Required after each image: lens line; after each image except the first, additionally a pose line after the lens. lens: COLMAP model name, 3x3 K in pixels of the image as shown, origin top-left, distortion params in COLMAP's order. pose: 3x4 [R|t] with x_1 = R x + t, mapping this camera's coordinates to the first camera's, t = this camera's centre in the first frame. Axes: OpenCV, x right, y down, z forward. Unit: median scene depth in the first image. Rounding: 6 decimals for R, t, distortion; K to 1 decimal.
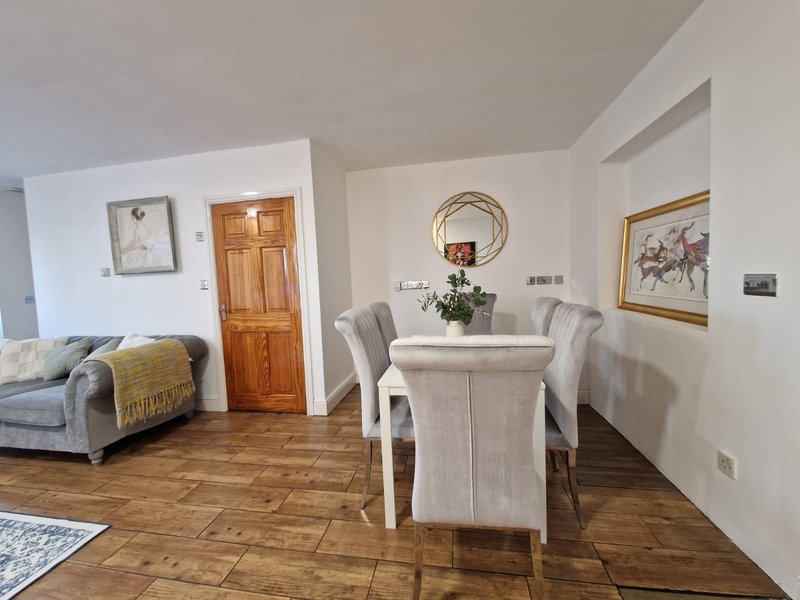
lens RADIAL K [[323.9, 0, 399.2], [0, 323.9, 300.3], [0, 0, 1]] dist [0.001903, -0.005326]
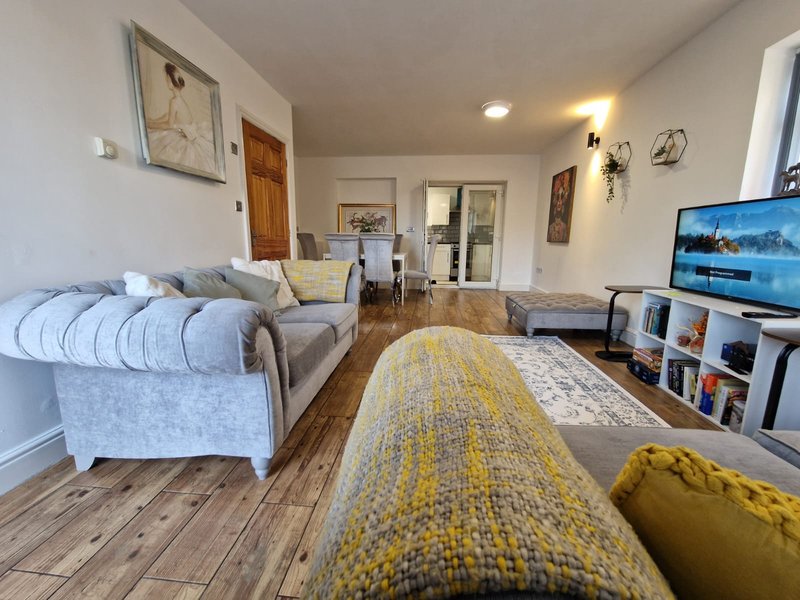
lens RADIAL K [[323.9, 0, 400.8], [0, 323.9, 300.9], [0, 0, 1]] dist [0.001903, -0.005326]
pose [[-0.079820, -0.150194, 0.985429, -2.245297], [0.063389, 0.985818, 0.155388, 0.141090], [-0.994792, 0.074868, -0.069168, 0.930808]]
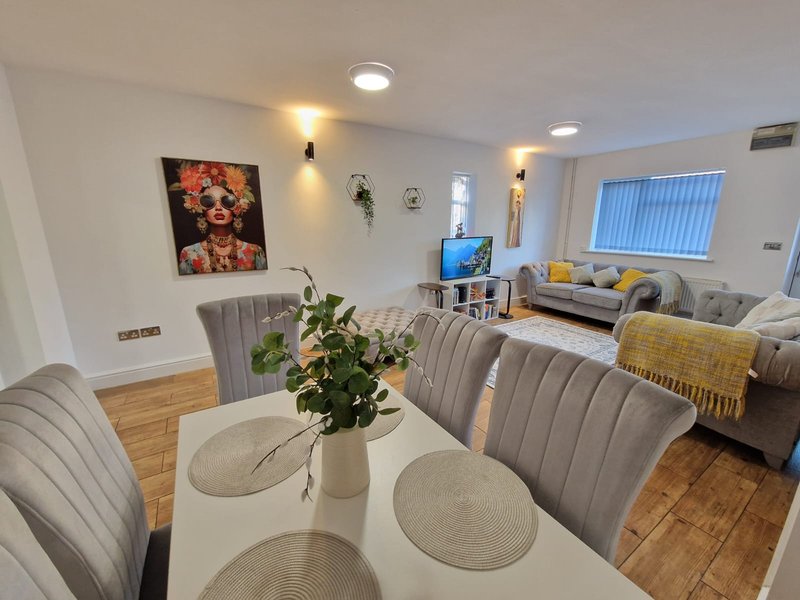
lens RADIAL K [[323.9, 0, 402.9], [0, 323.9, 300.5], [0, 0, 1]] dist [0.001903, -0.005326]
pose [[-0.742880, 0.194053, -0.640682, 0.335085], [-0.016470, 0.951475, 0.307285, -0.184081], [0.669223, 0.238828, -0.703635, 1.254967]]
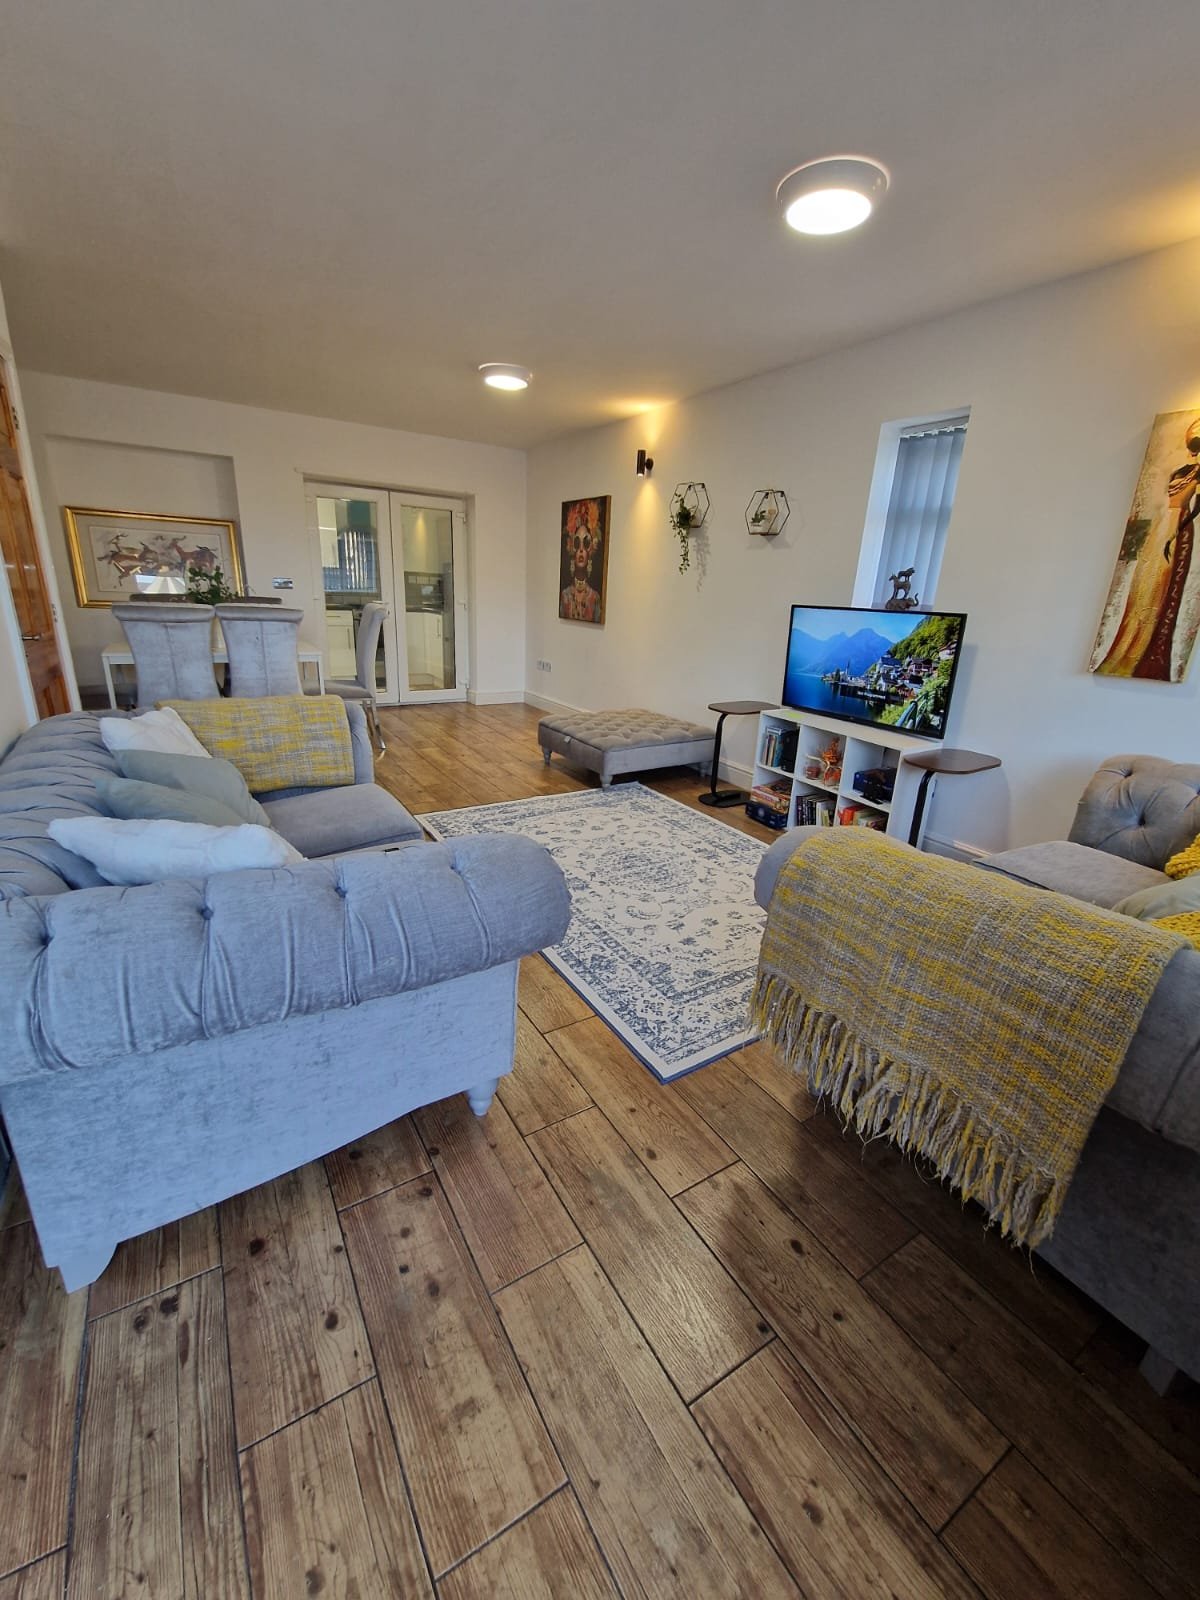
lens RADIAL K [[647.8, 0, 600.6], [0, 647.8, 799.6], [0, 0, 1]] dist [0.001903, -0.005326]
pose [[-0.662780, -0.227239, 0.713502, -2.206254], [0.032246, 0.943297, 0.330379, -0.030218], [-0.748120, 0.241976, -0.617871, 1.457627]]
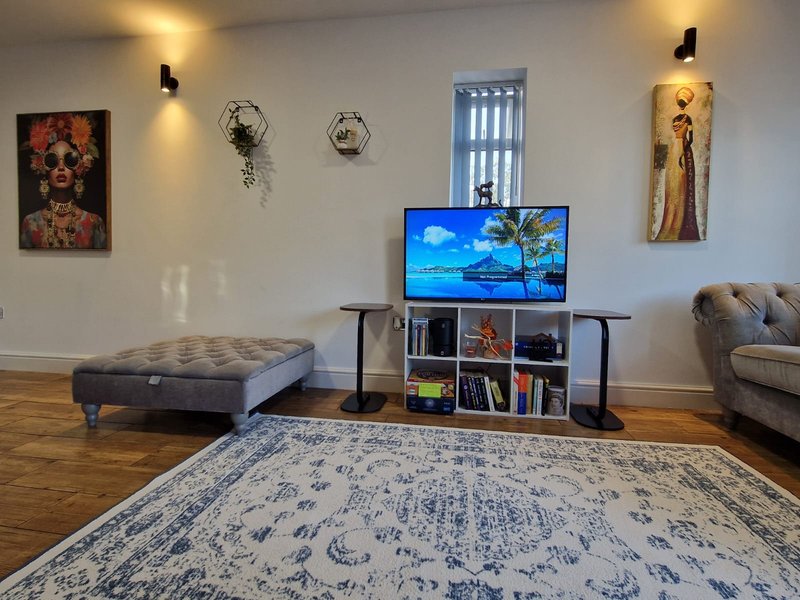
lens RADIAL K [[414.9, 0, 395.3], [0, 414.9, 299.9], [0, 0, 1]] dist [-0.004046, 0.001158]
pose [[-0.999620, 0.023162, -0.014956, -1.163983], [0.021237, 0.992778, 0.118074, 0.186236], [0.017583, 0.117711, -0.992892, 1.131796]]
